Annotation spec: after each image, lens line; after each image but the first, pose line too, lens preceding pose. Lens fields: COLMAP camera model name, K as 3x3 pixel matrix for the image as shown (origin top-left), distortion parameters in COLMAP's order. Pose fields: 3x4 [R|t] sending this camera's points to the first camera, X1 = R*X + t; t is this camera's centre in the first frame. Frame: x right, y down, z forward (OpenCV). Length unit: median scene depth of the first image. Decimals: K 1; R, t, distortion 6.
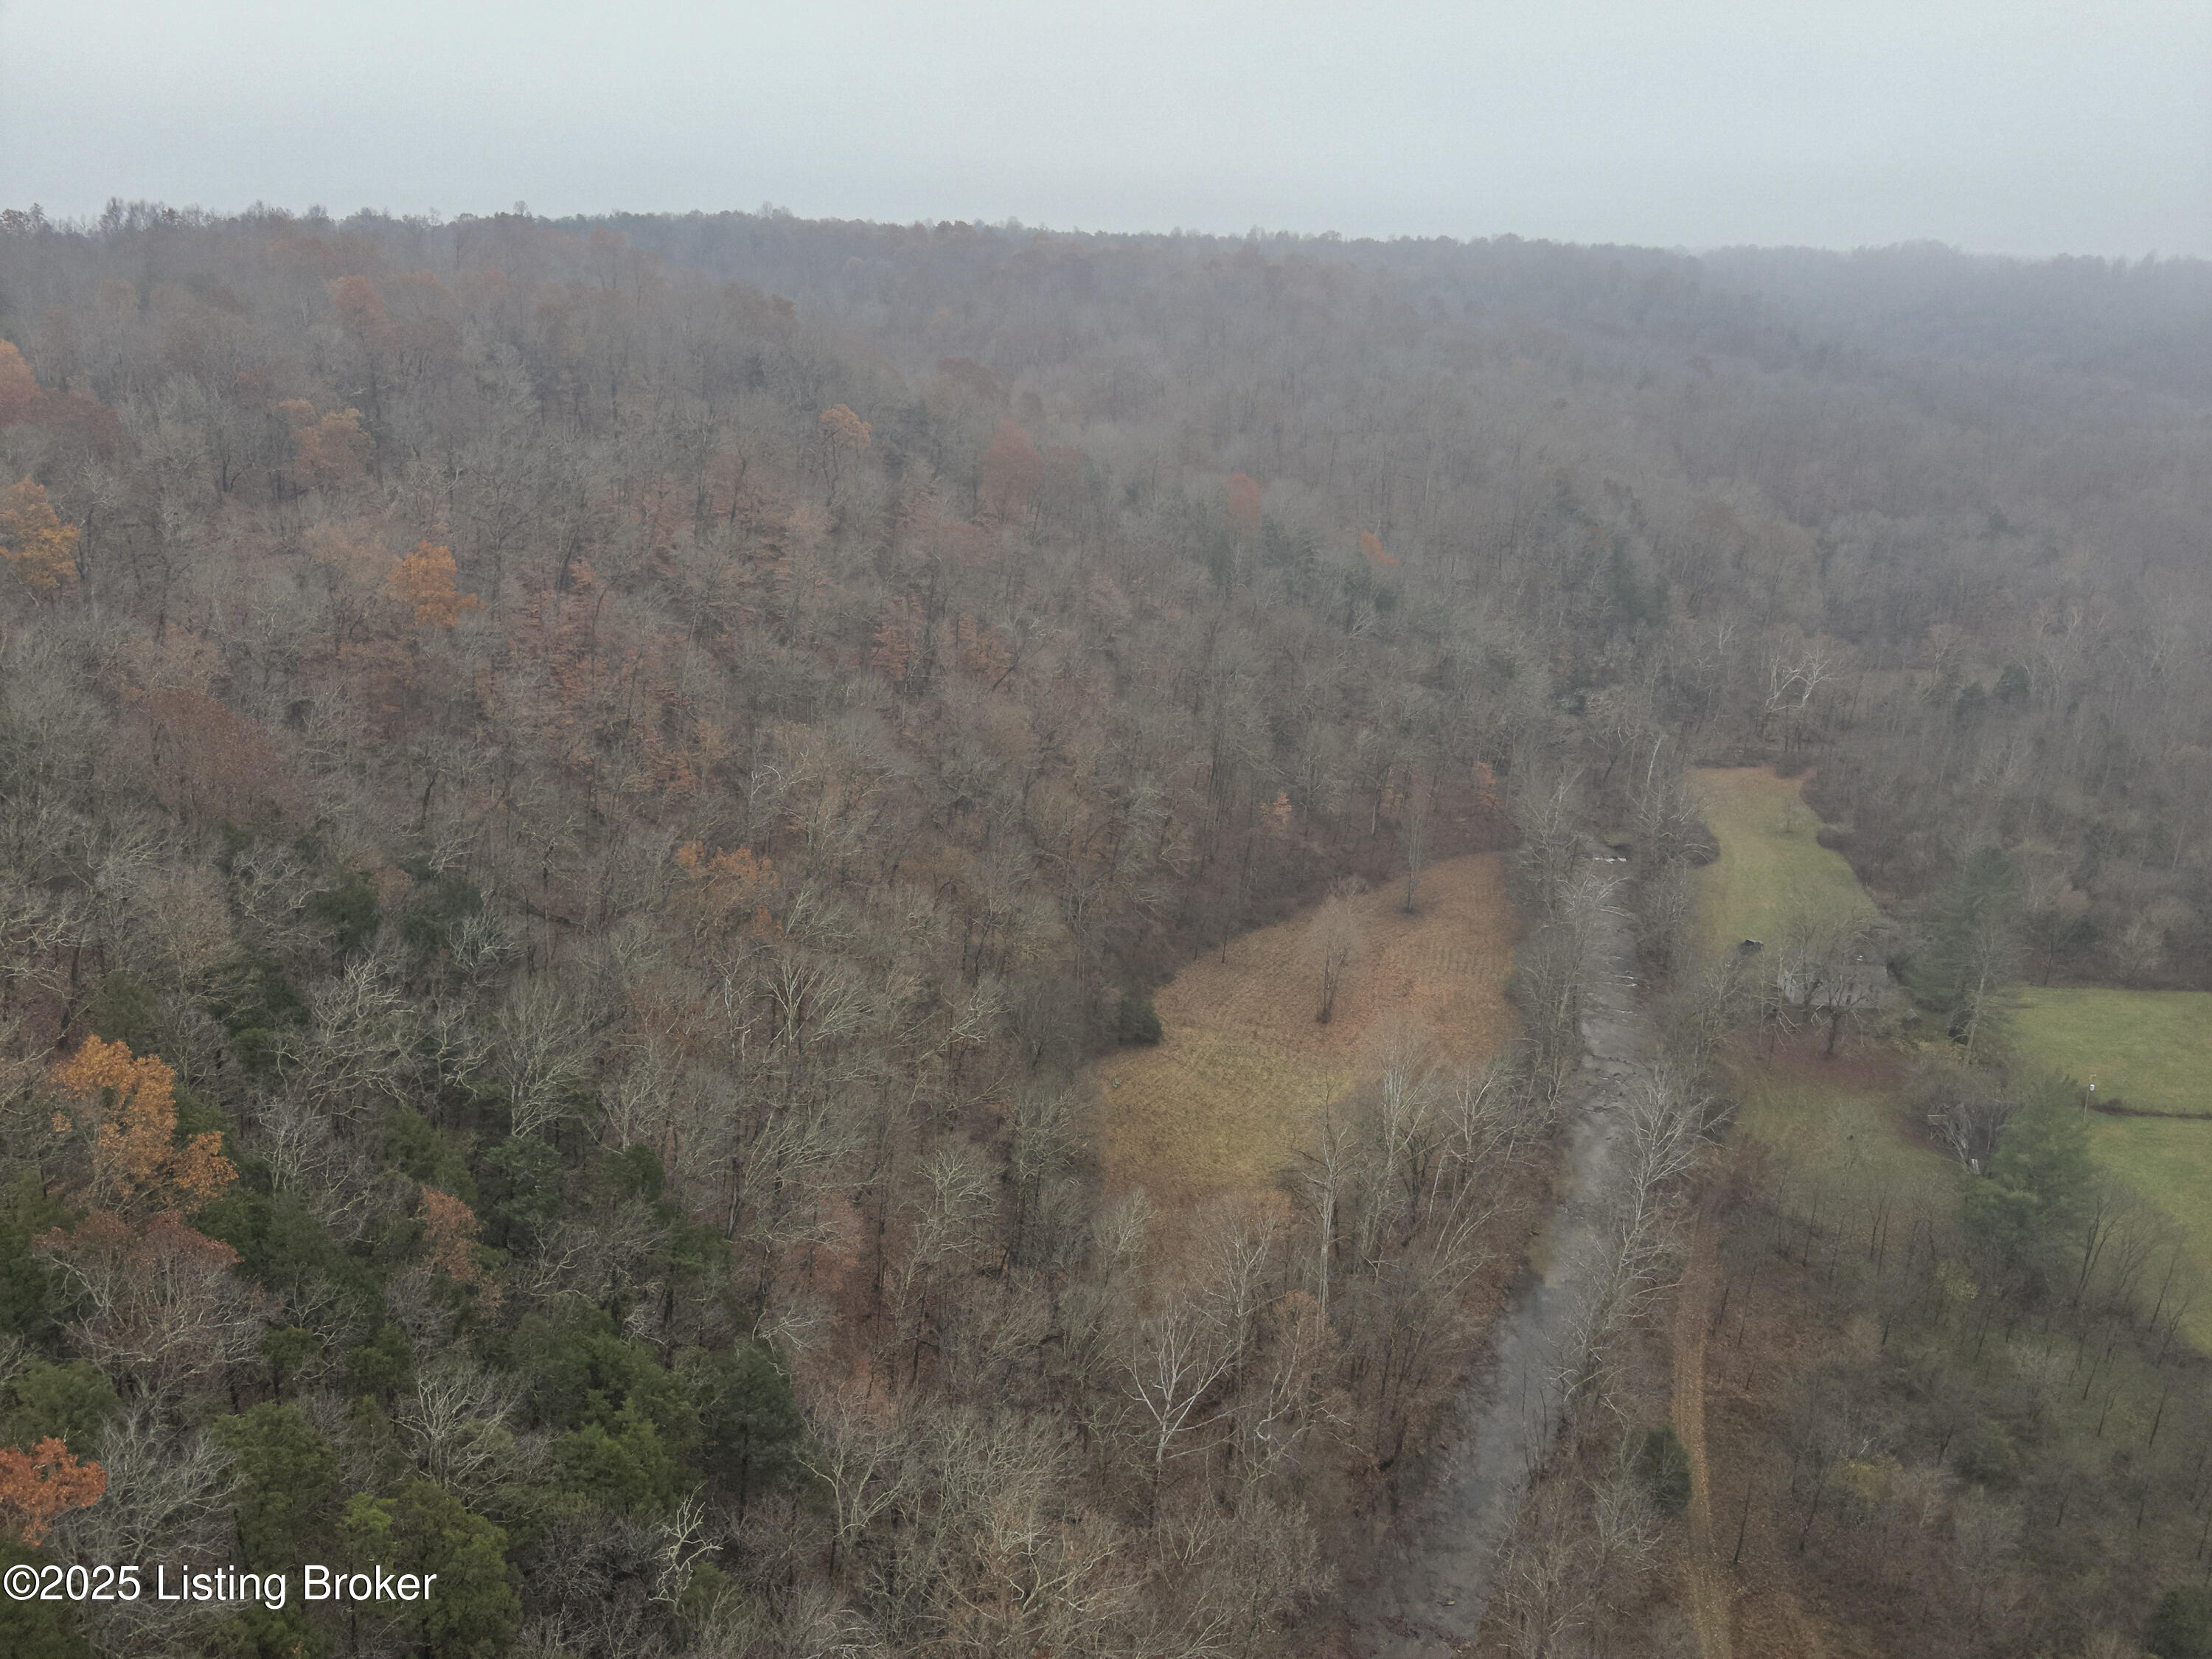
lens RADIAL K [[1617.6, 0, 1118.4], [0, 1617.6, 830.9], [0, 0, 1]] dist [0.082842, -0.176097]
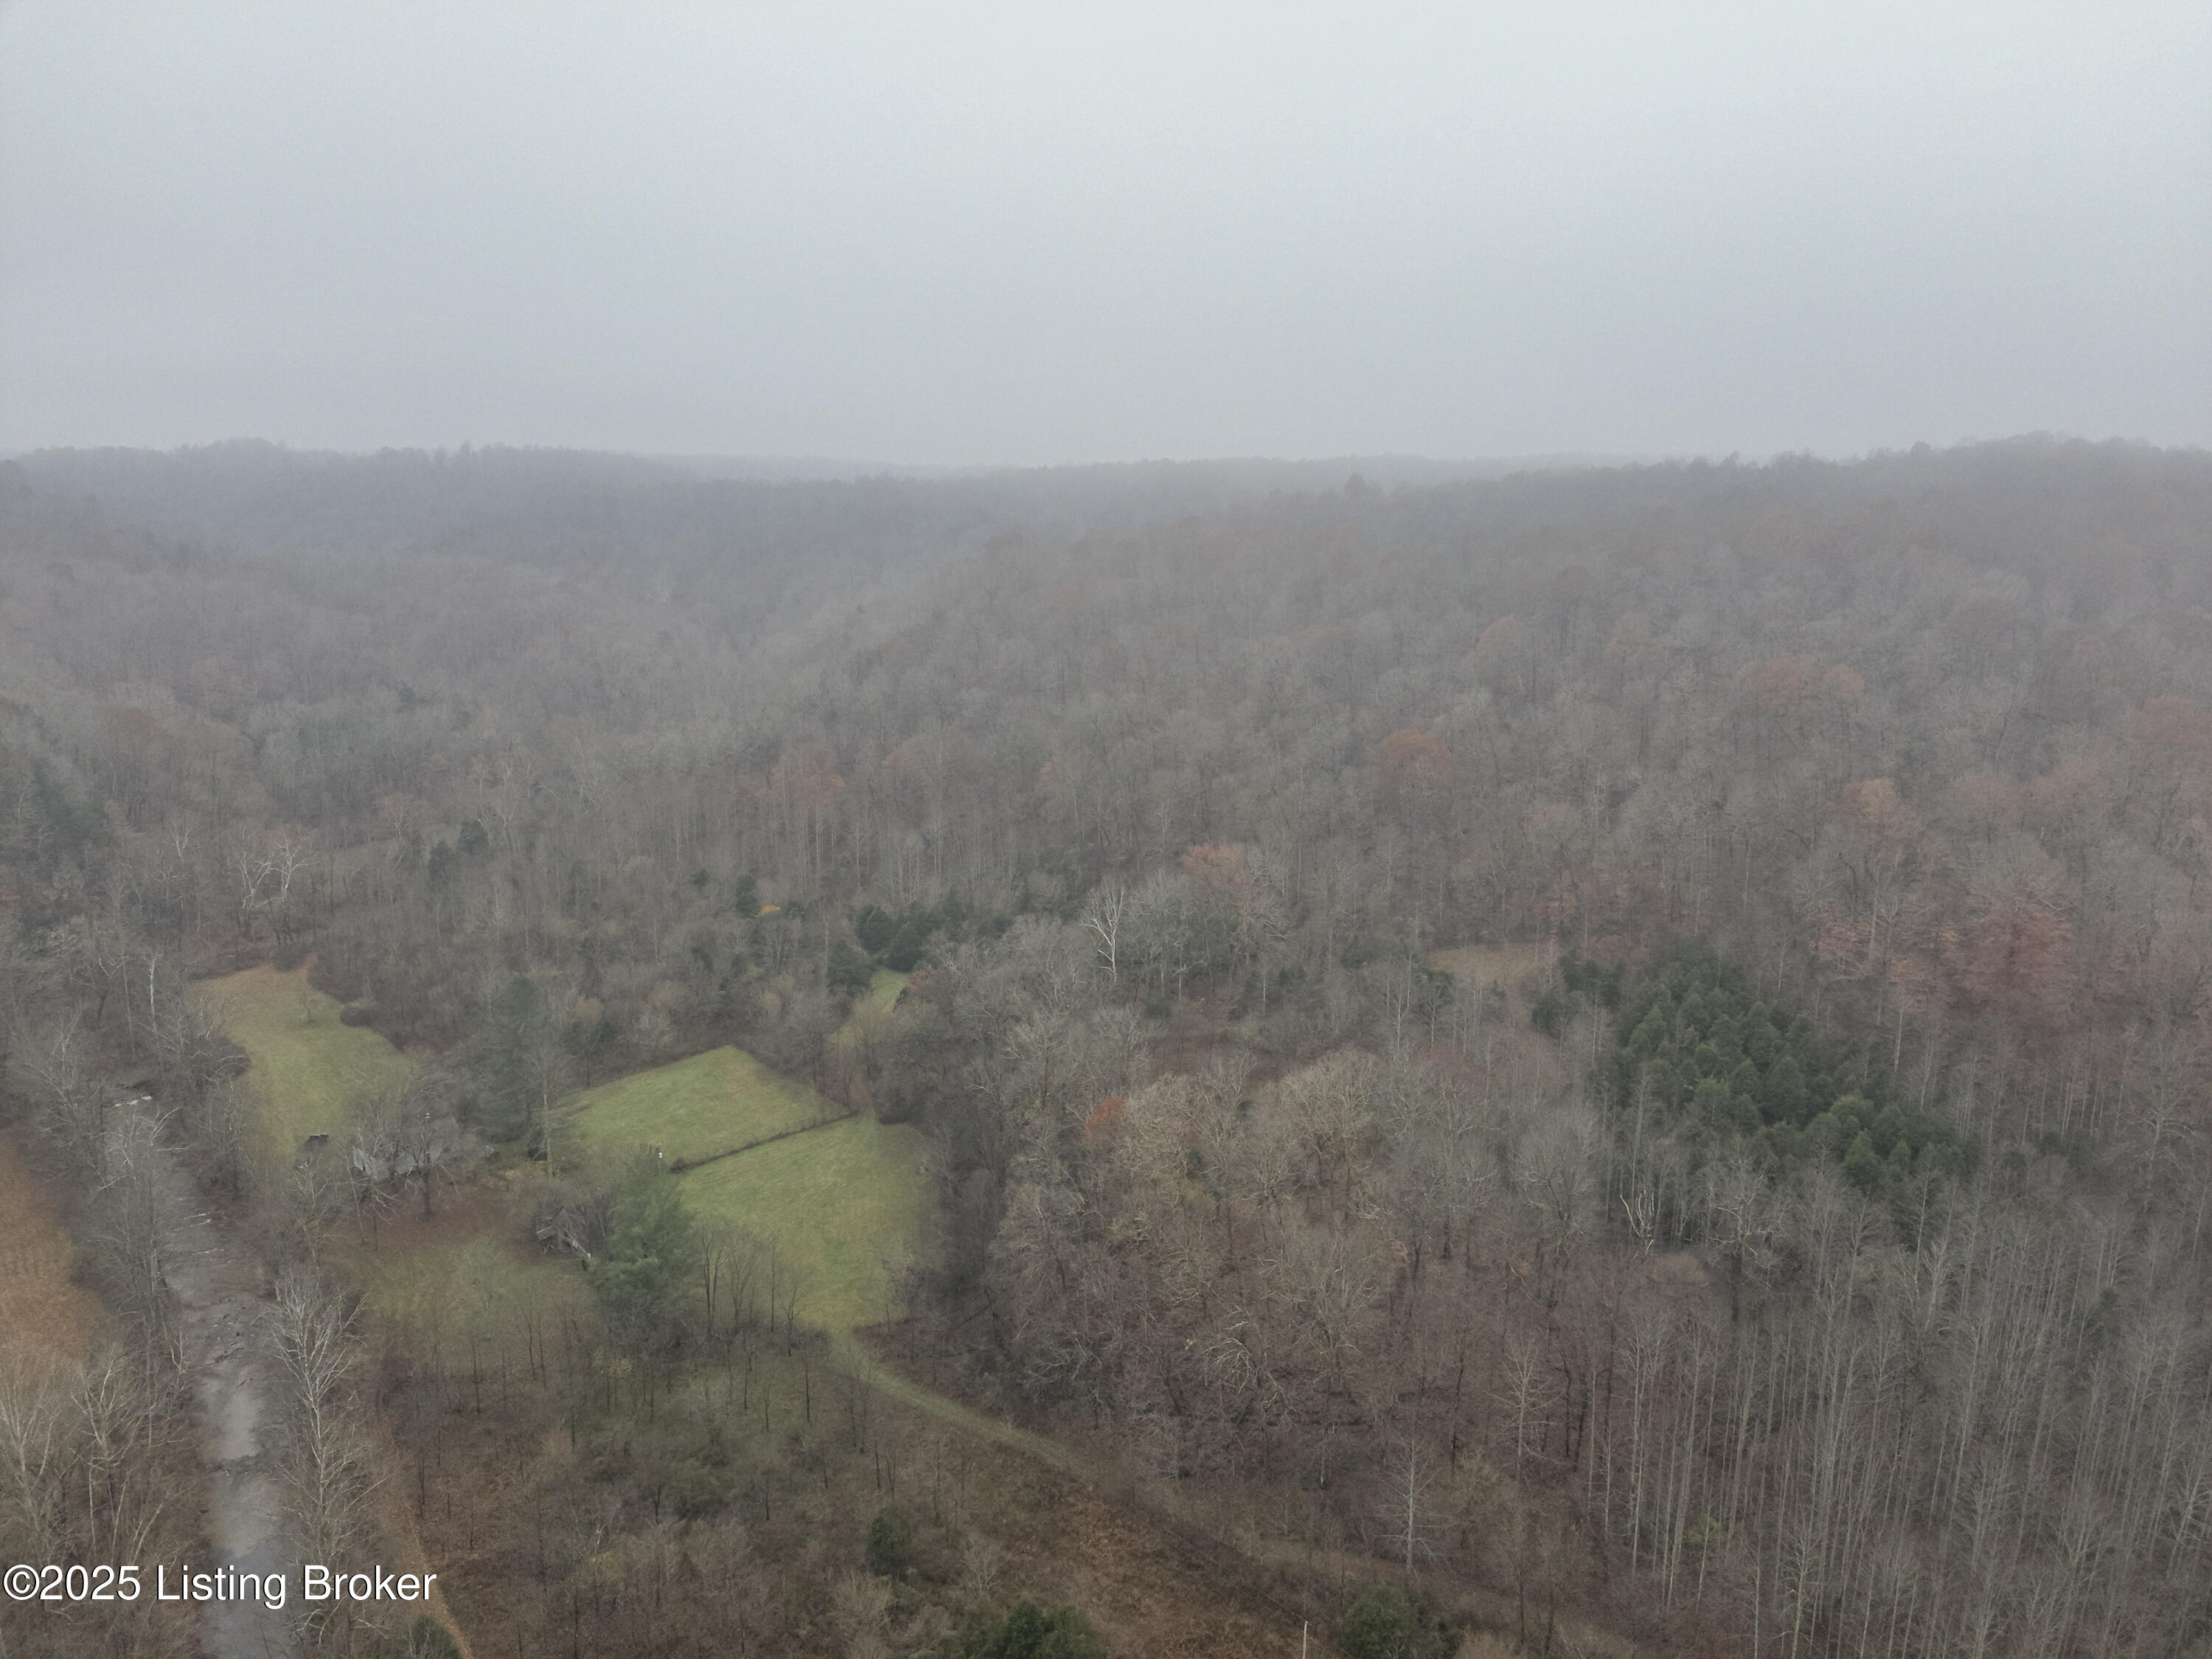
lens RADIAL K [[1617.6, 0, 1118.4], [0, 1617.6, 830.9], [0, 0, 1]] dist [0.082842, -0.176097]
pose [[0.604121, -0.178412, 0.776664, -0.042884], [0.263498, 0.964517, 0.016605, 0.001875], [-0.752068, 0.194618, 0.629696, -0.009870]]
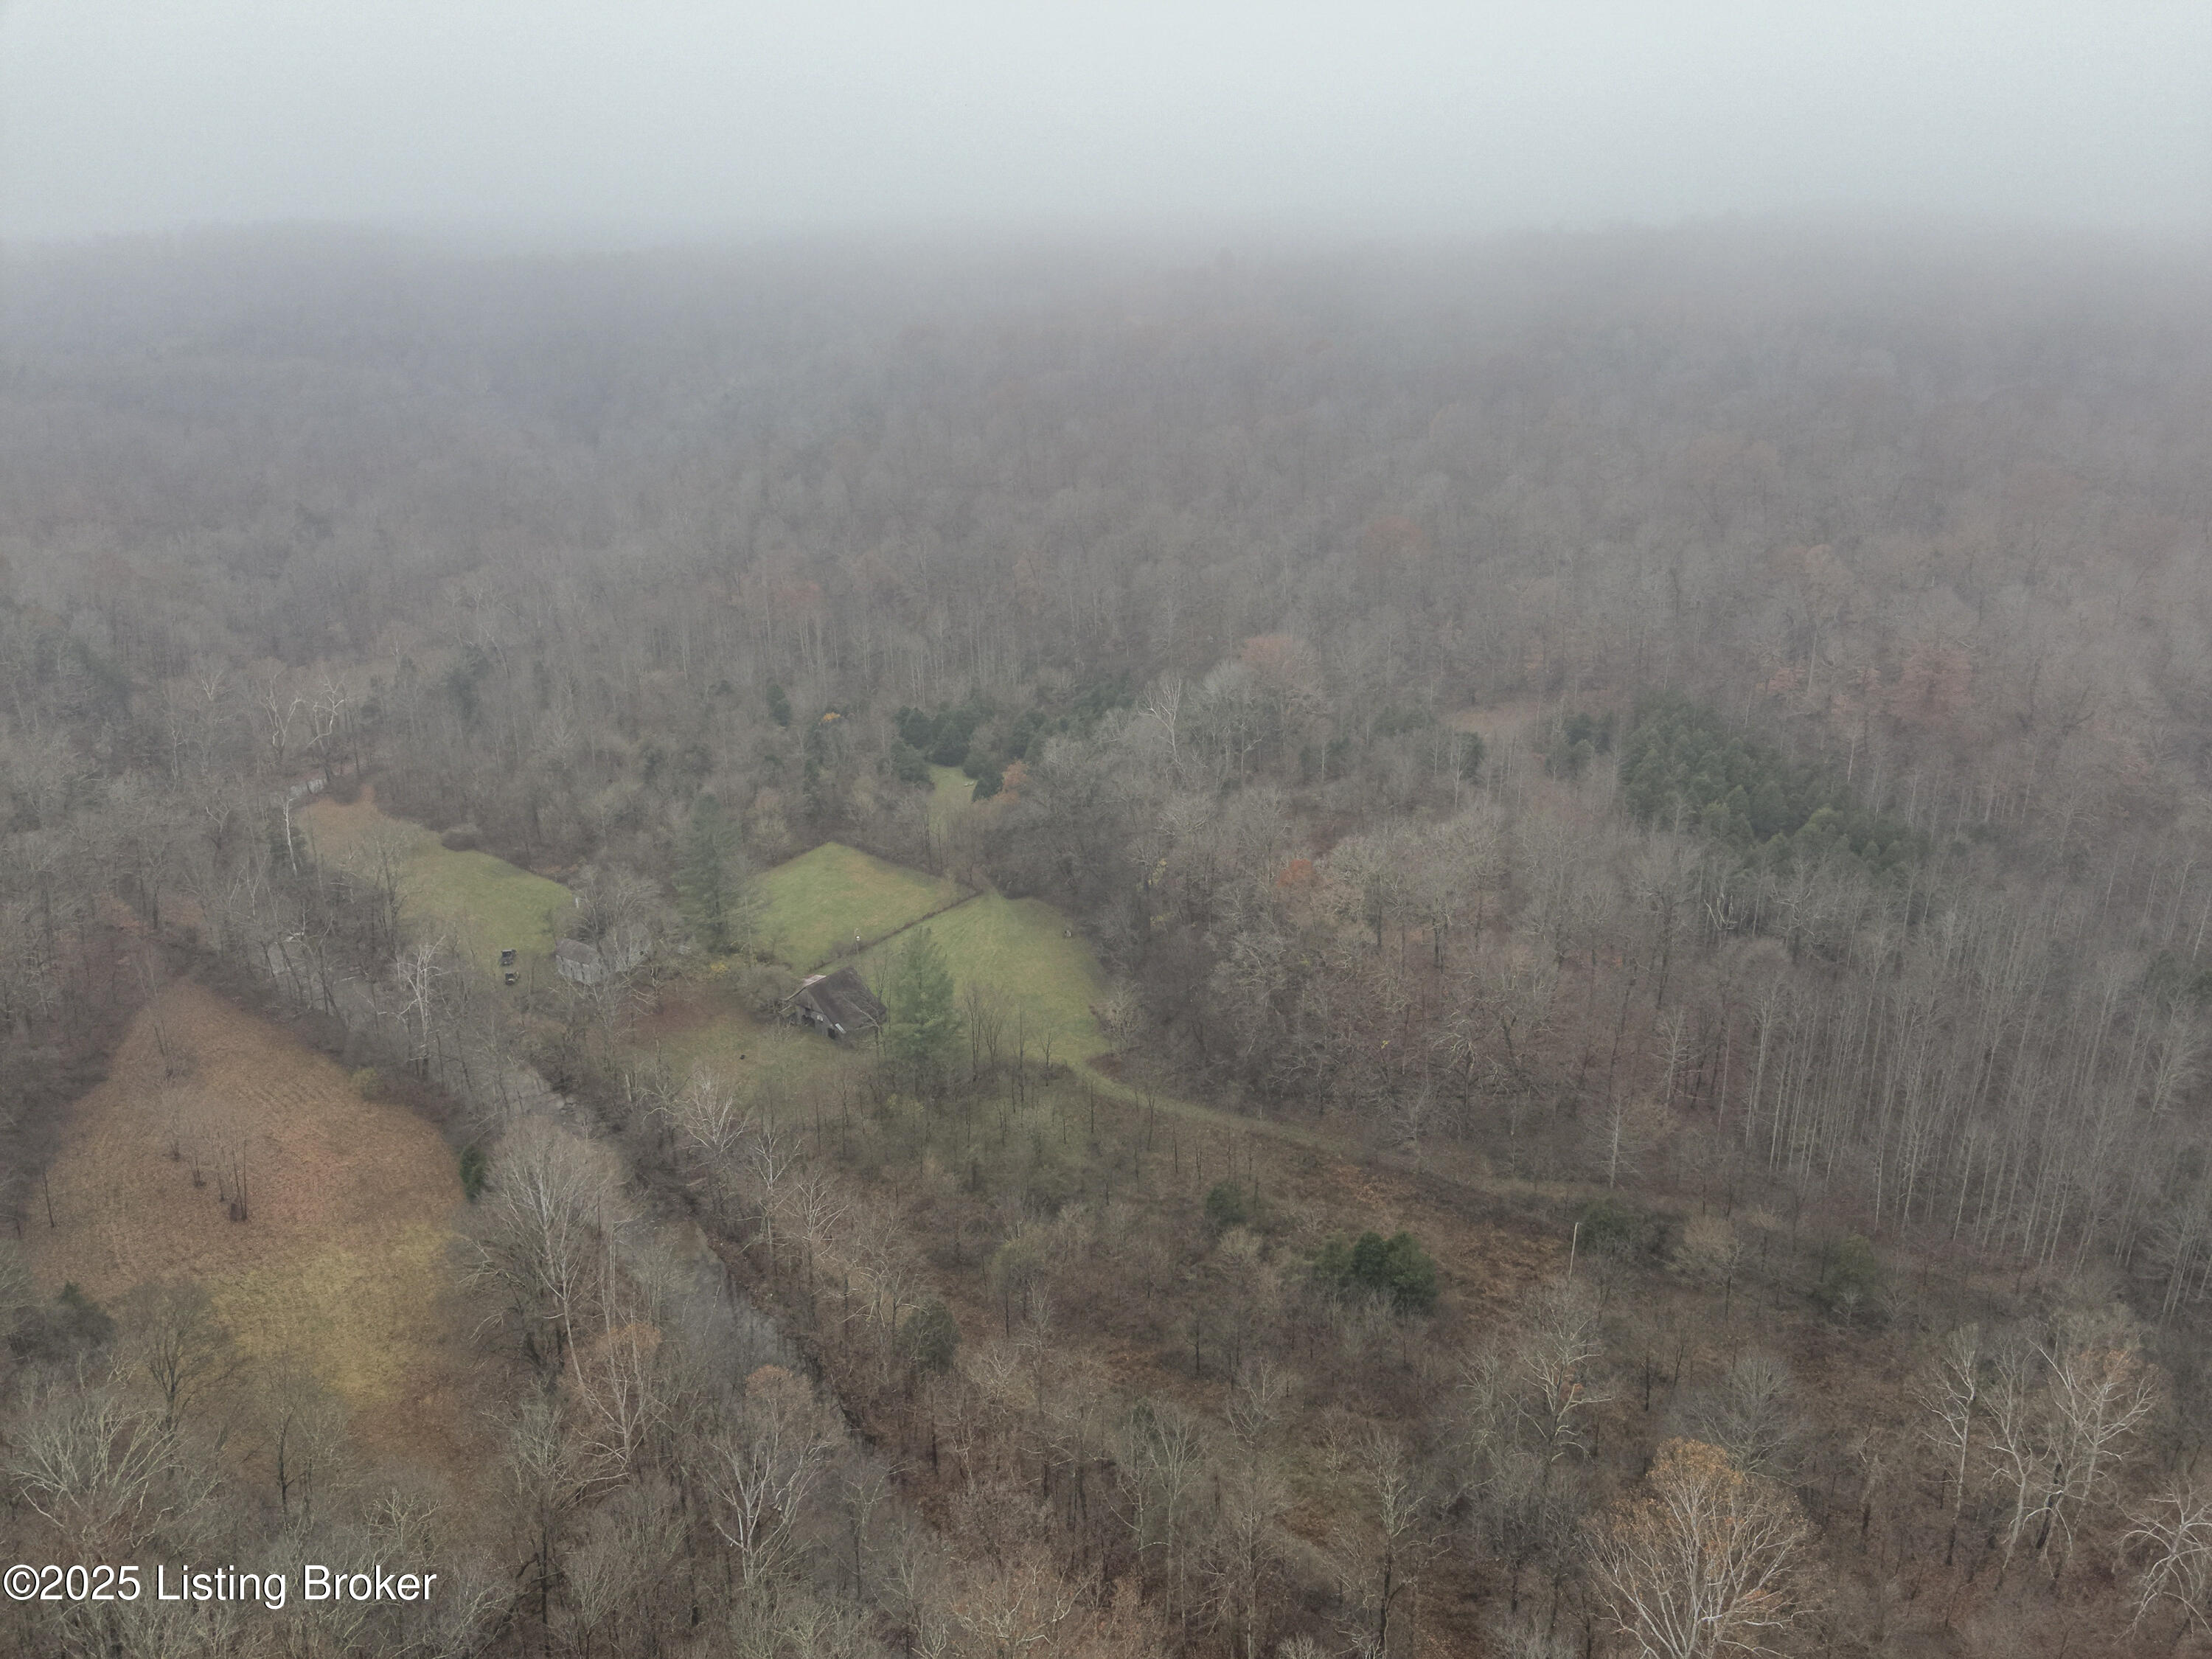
lens RADIAL K [[1617.6, 0, 1118.4], [0, 1617.6, 830.9], [0, 0, 1]] dist [0.082842, -0.176097]
pose [[0.459415, -0.322957, 0.827428, -0.251215], [0.309011, 0.931477, 0.191996, -0.076186], [-0.832737, 0.167479, 0.527732, 0.090315]]
